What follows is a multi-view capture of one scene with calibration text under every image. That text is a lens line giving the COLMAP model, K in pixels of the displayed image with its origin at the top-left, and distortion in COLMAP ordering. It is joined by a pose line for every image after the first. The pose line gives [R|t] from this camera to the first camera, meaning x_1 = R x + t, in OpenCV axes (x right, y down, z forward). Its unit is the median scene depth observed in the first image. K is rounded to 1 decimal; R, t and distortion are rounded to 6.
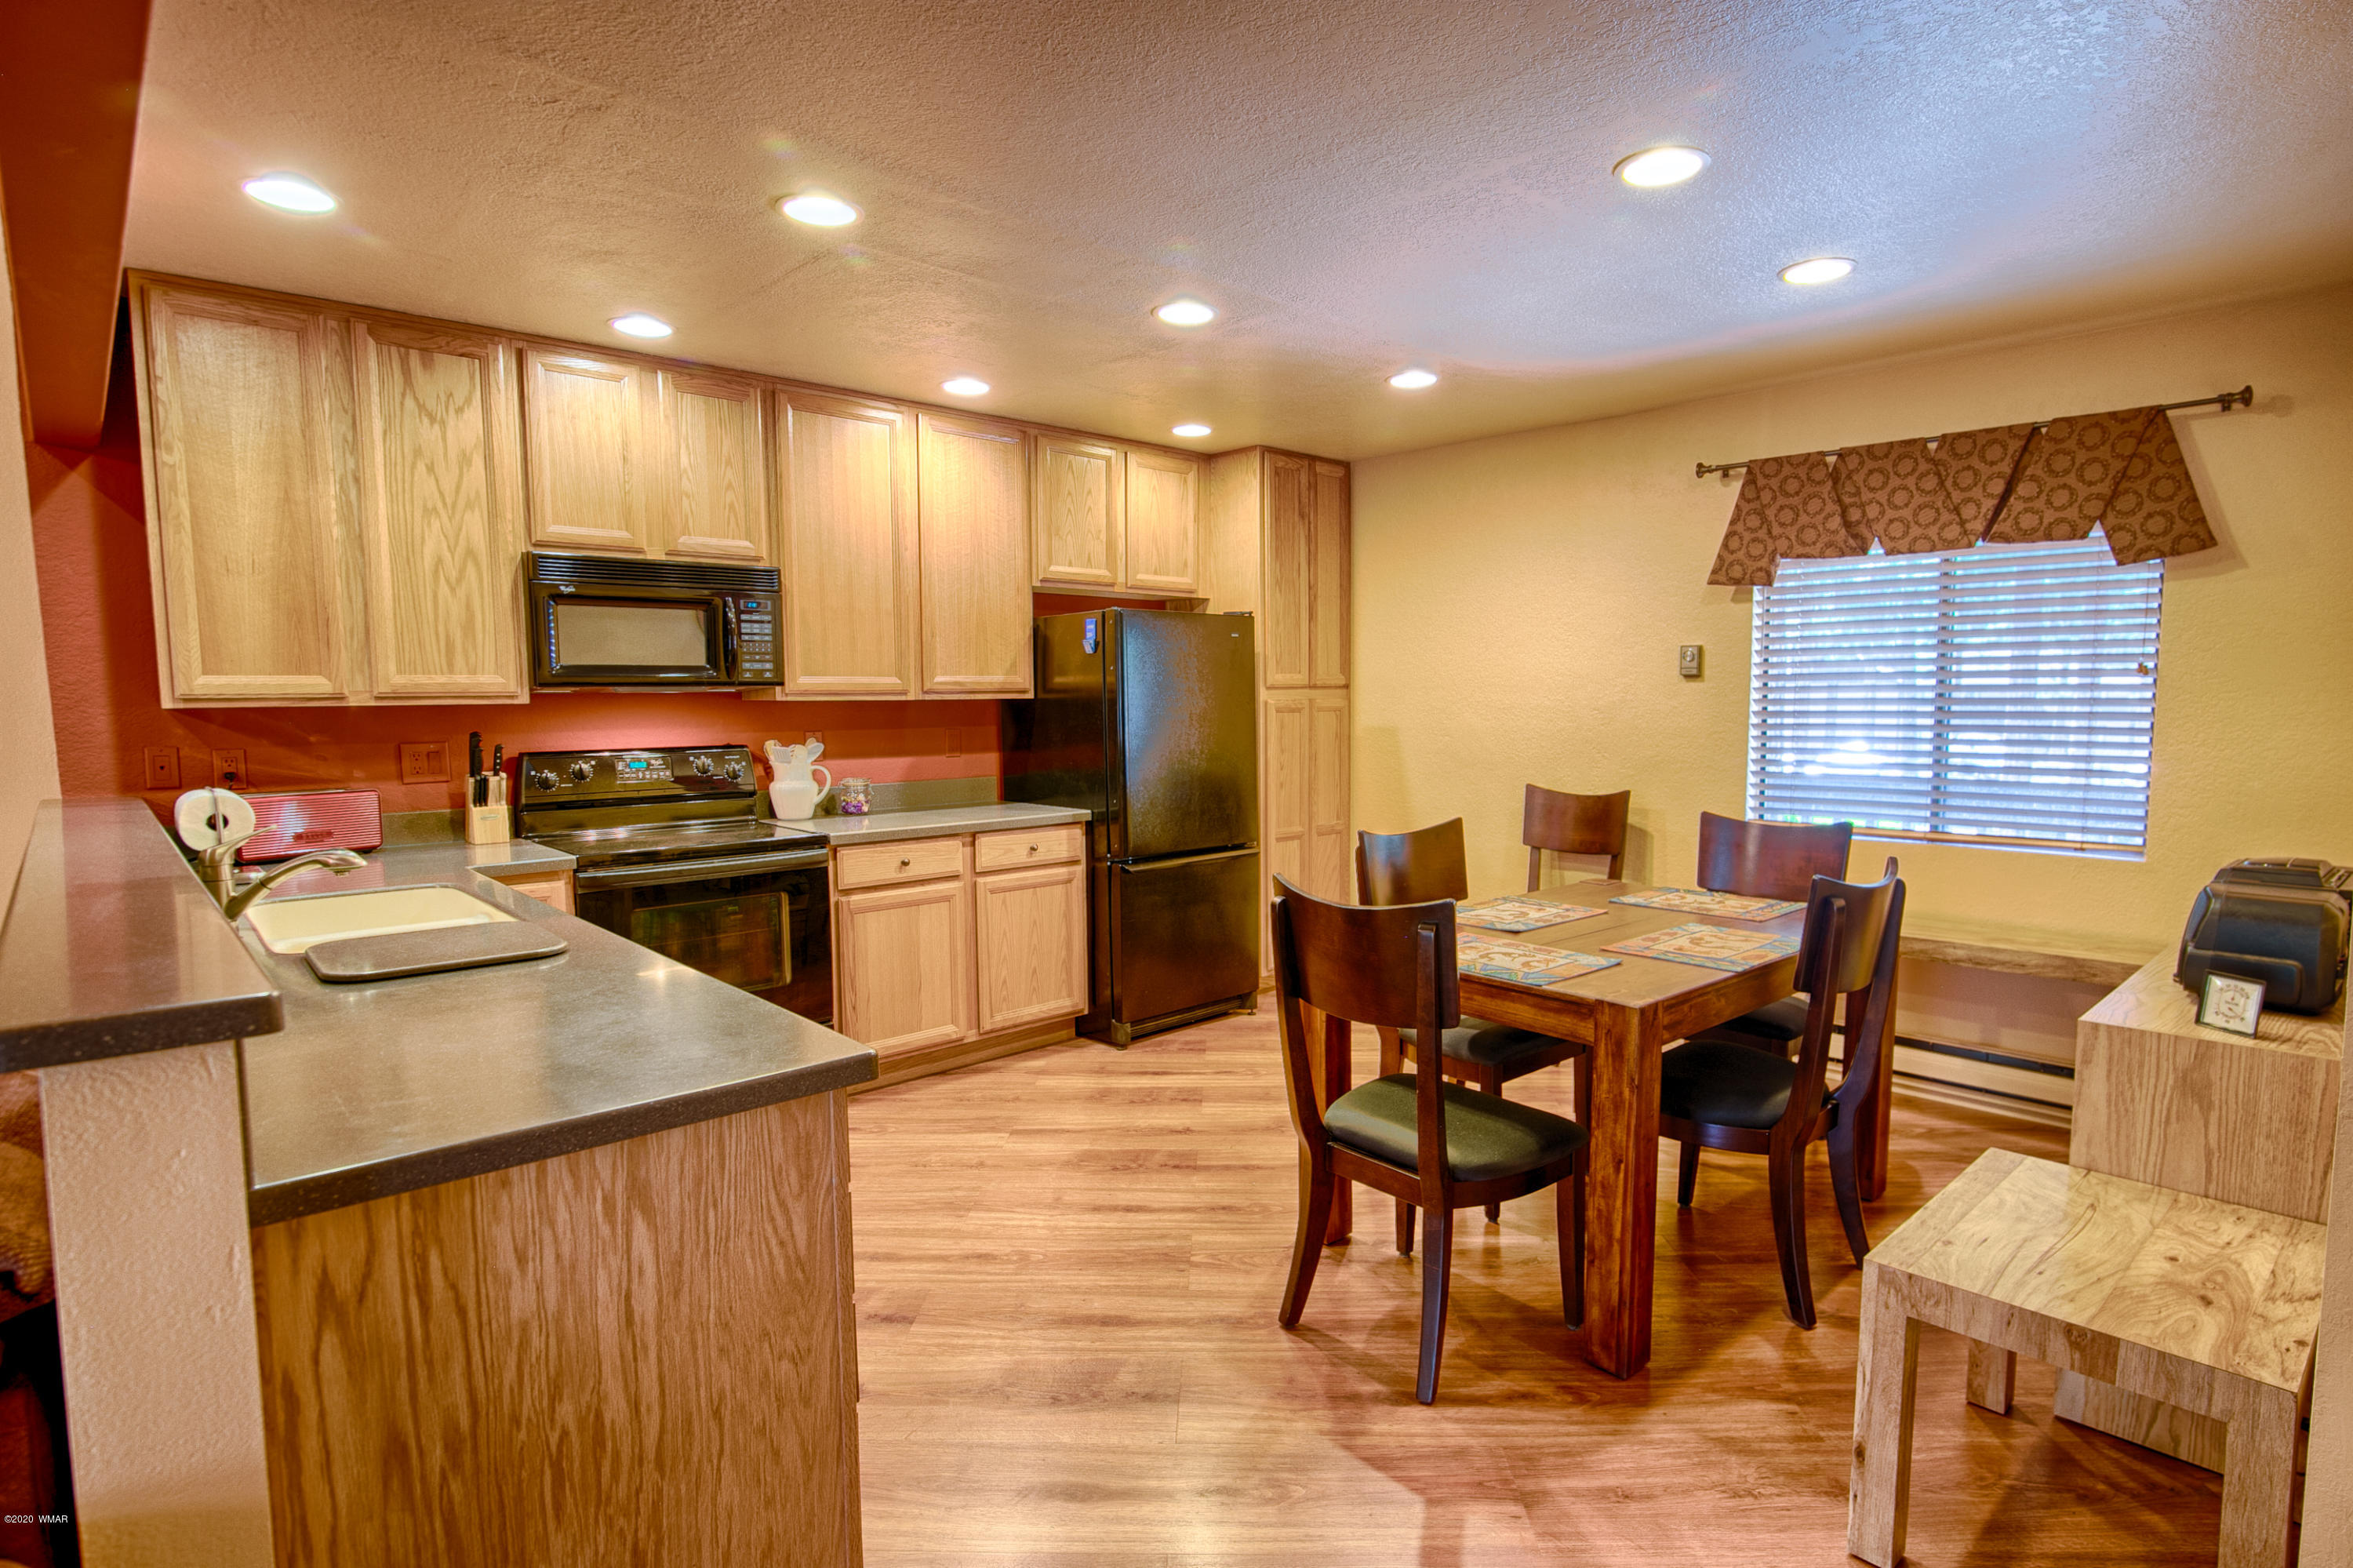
lens RADIAL K [[1188.7, 0, 1222.0], [0, 1188.7, 793.4], [0, 0, 1]] dist [-0.010898, 0.000236]
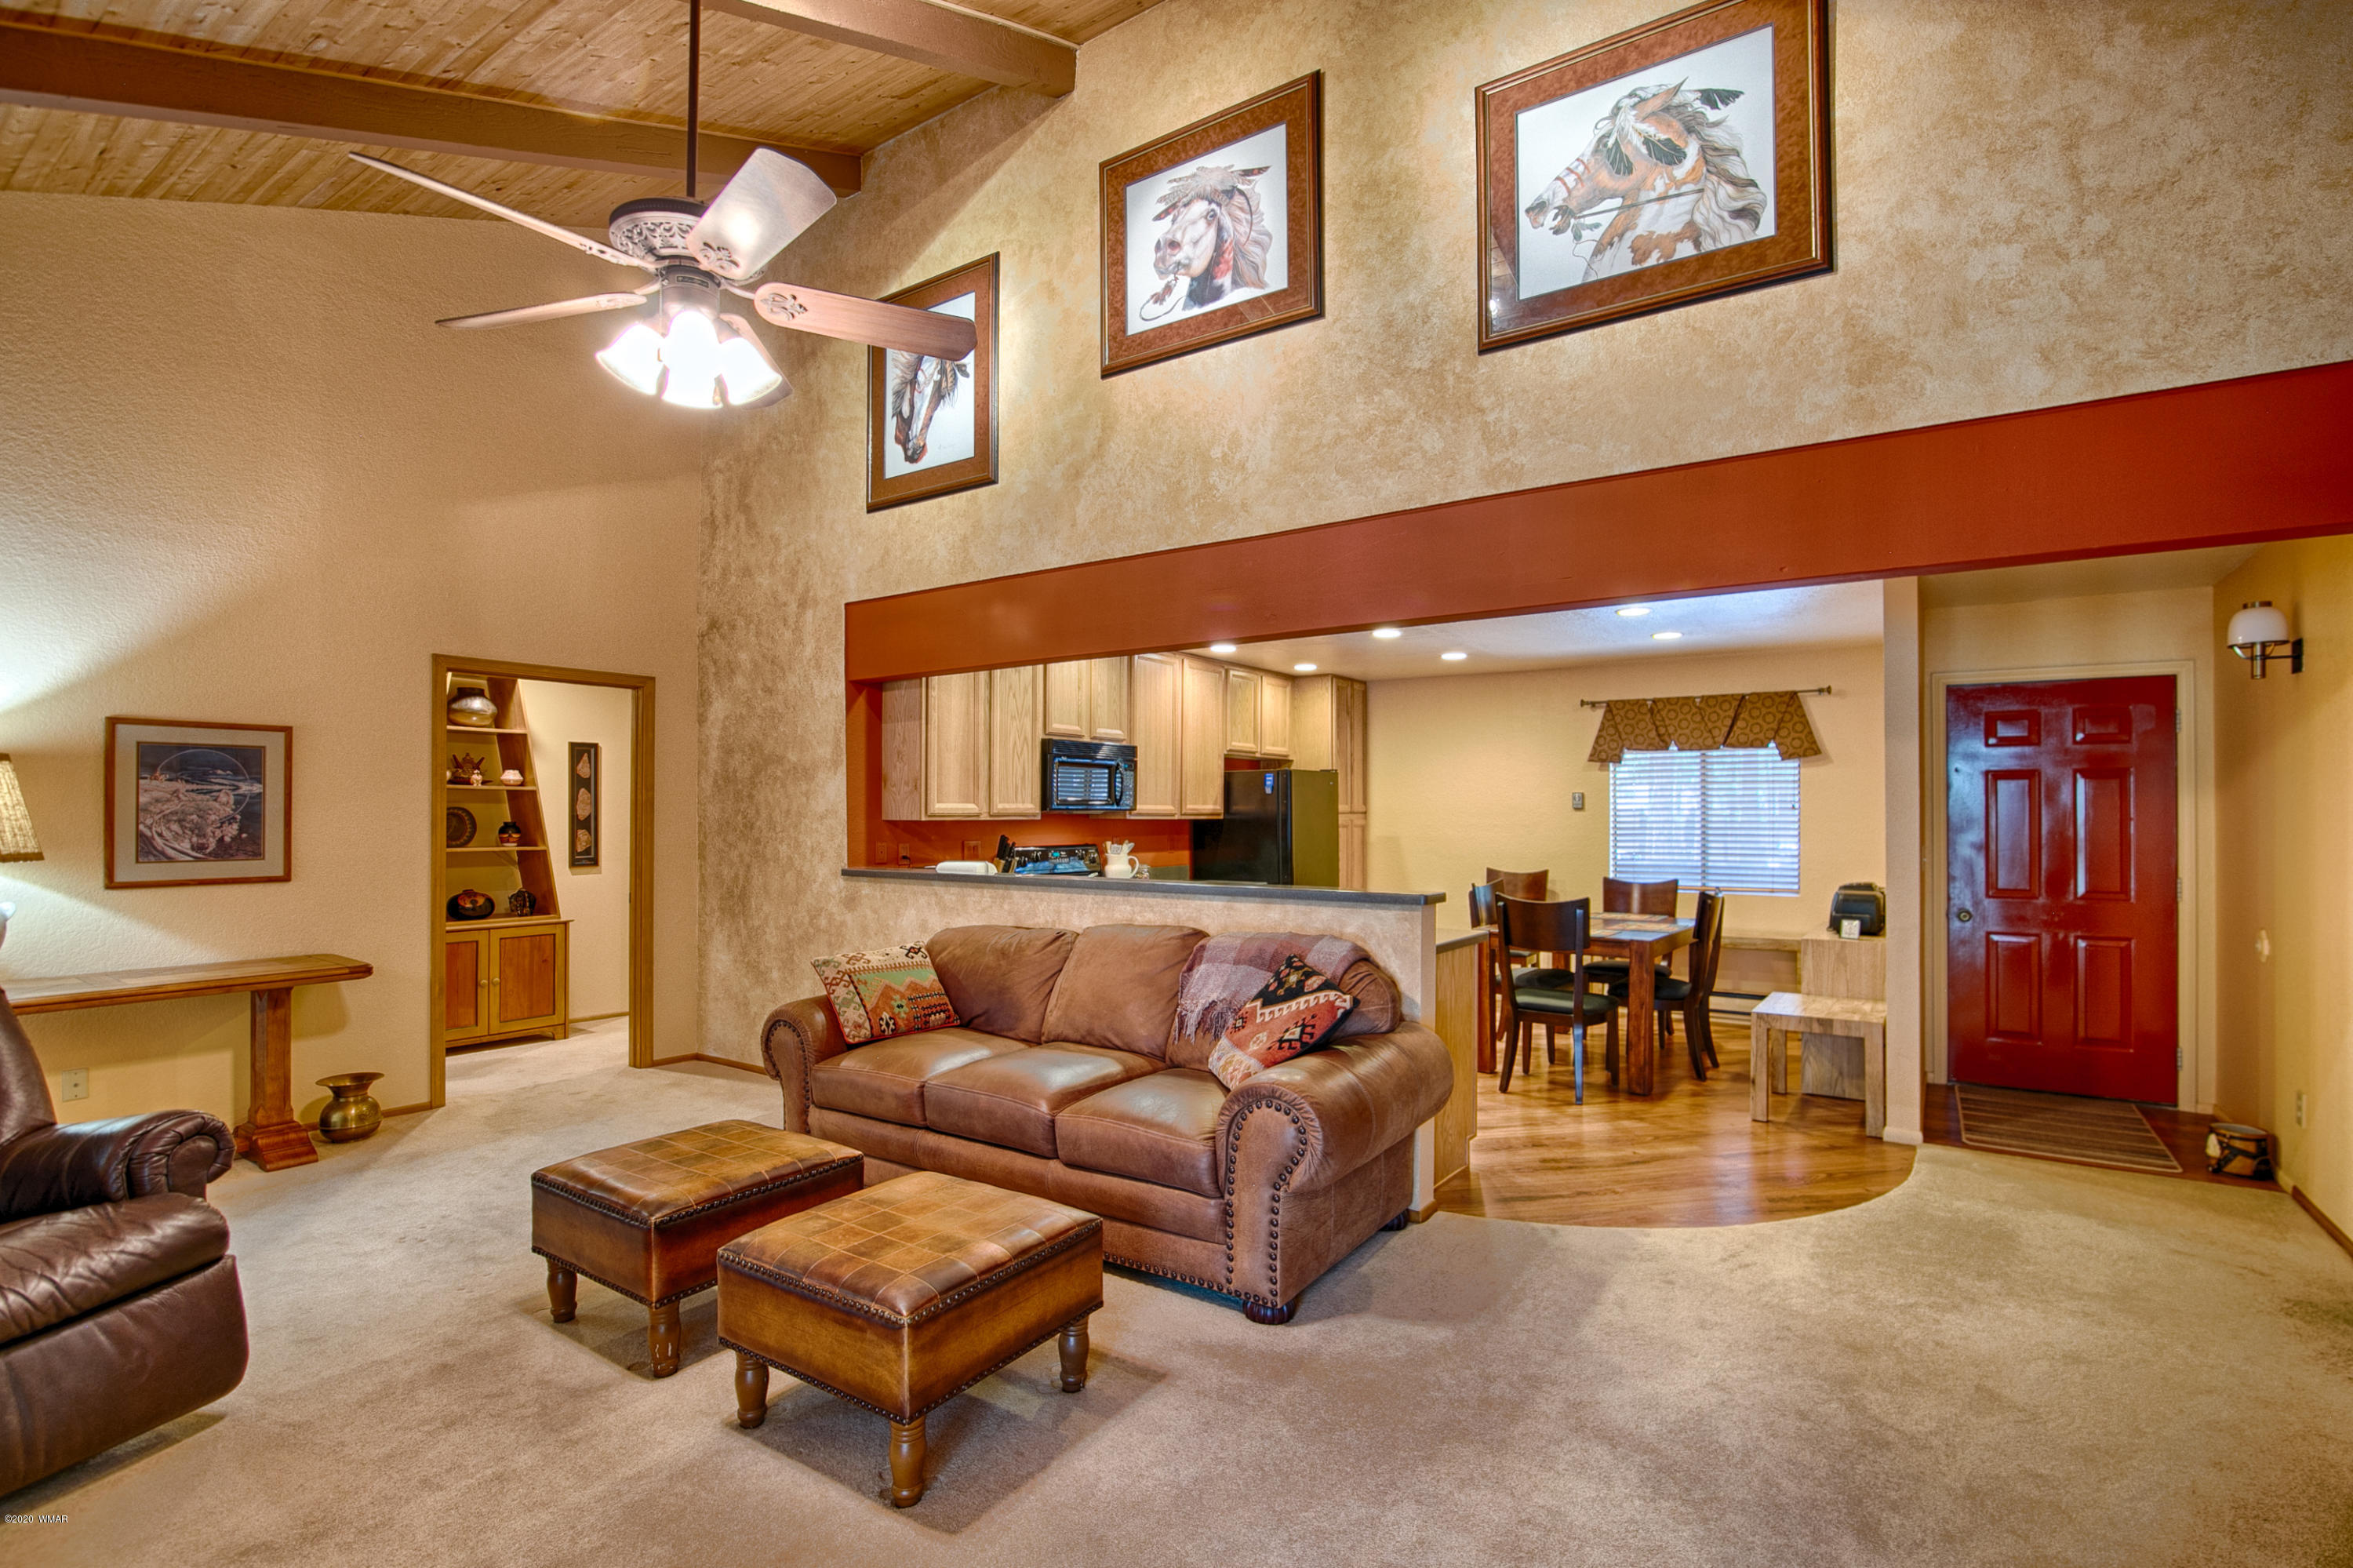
lens RADIAL K [[1091.1, 0, 1211.1], [0, 1091.1, 802.0], [0, 0, 1]] dist [-0.015073, -0.000007]
pose [[0.975629, 0.008733, 0.219254, -0.642183], [0.012856, 0.995217, -0.096844, 0.058990], [-0.219051, 0.097302, 0.970849, -0.645269]]
